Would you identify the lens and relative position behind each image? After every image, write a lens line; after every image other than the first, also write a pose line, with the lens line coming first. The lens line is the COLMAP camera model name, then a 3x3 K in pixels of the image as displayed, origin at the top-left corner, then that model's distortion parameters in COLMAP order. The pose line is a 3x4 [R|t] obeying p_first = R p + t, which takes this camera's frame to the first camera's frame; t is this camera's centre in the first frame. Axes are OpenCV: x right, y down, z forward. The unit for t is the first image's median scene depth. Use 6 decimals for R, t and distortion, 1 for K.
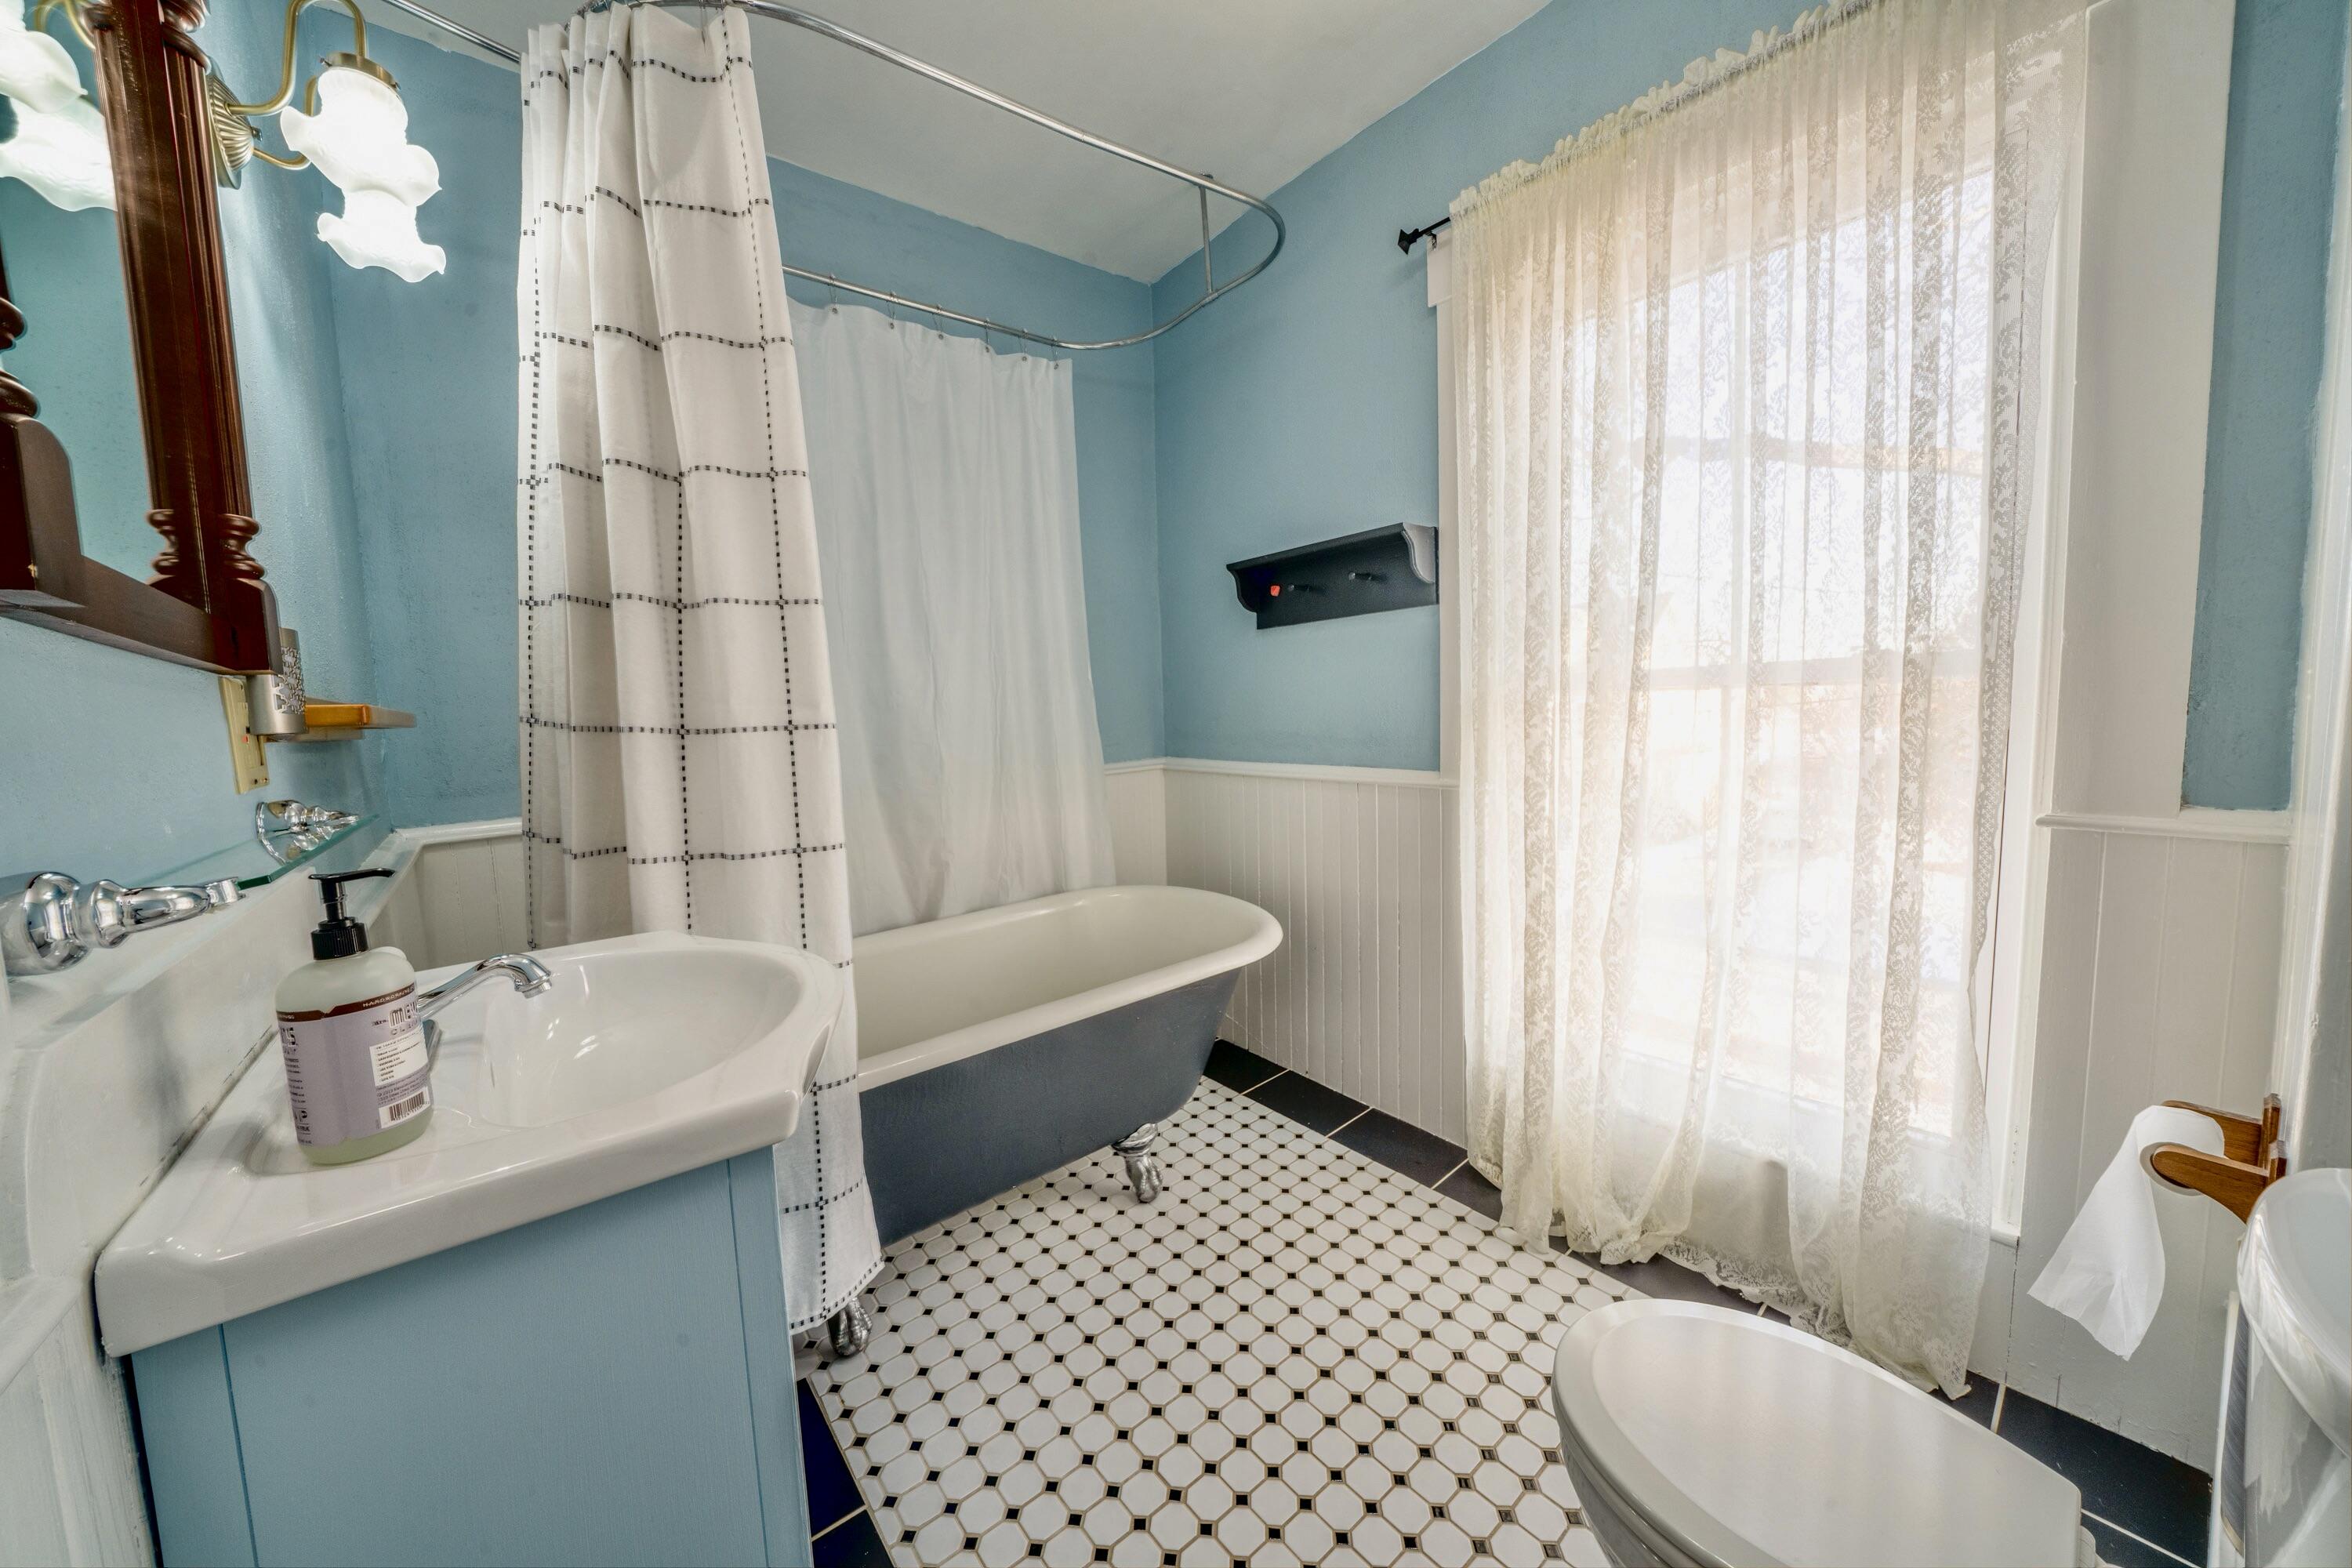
lens RADIAL K [[818.4, 0, 1161.2], [0, 818.4, 781.3], [0, 0, 1]] dist [-0.017854, 0.000086]
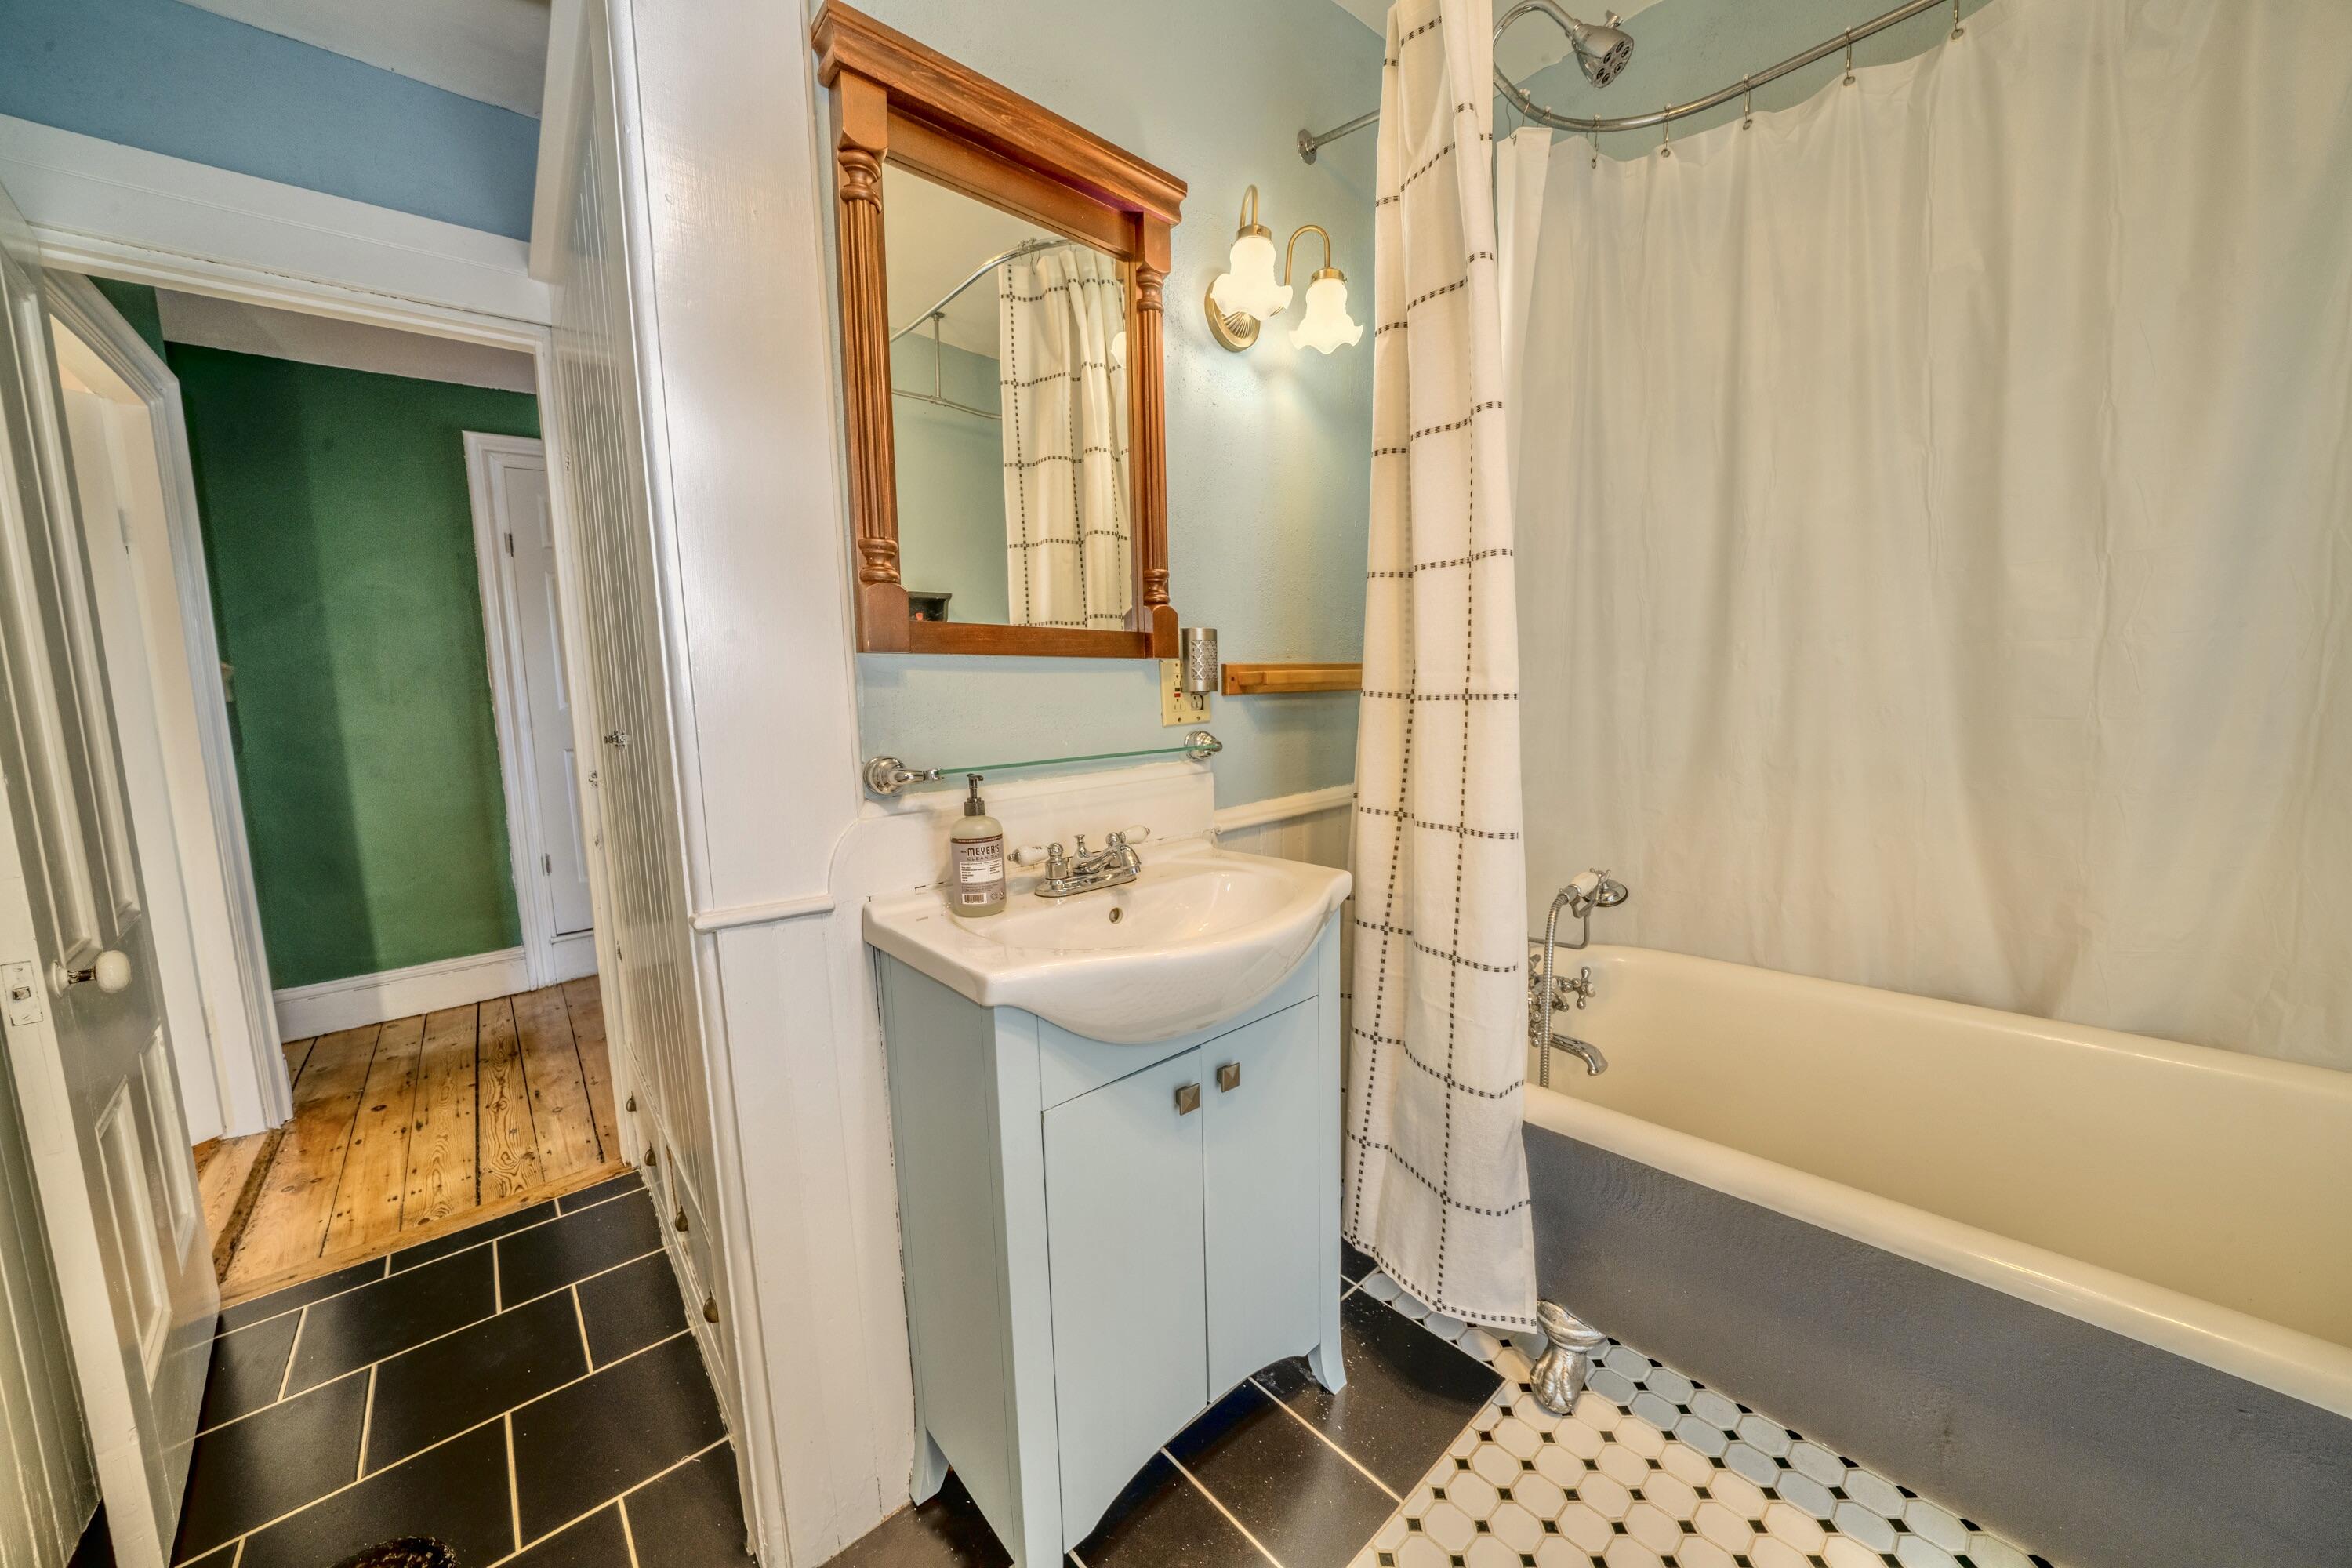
lens RADIAL K [[818.4, 0, 1161.2], [0, 818.4, 781.3], [0, 0, 1]] dist [-0.017854, 0.000086]
pose [[0.044057, 0.150248, -0.987666, 0.342213], [-0.057226, 0.987382, 0.147652, -0.066491], [0.997389, 0.050015, 0.052100, 0.464366]]
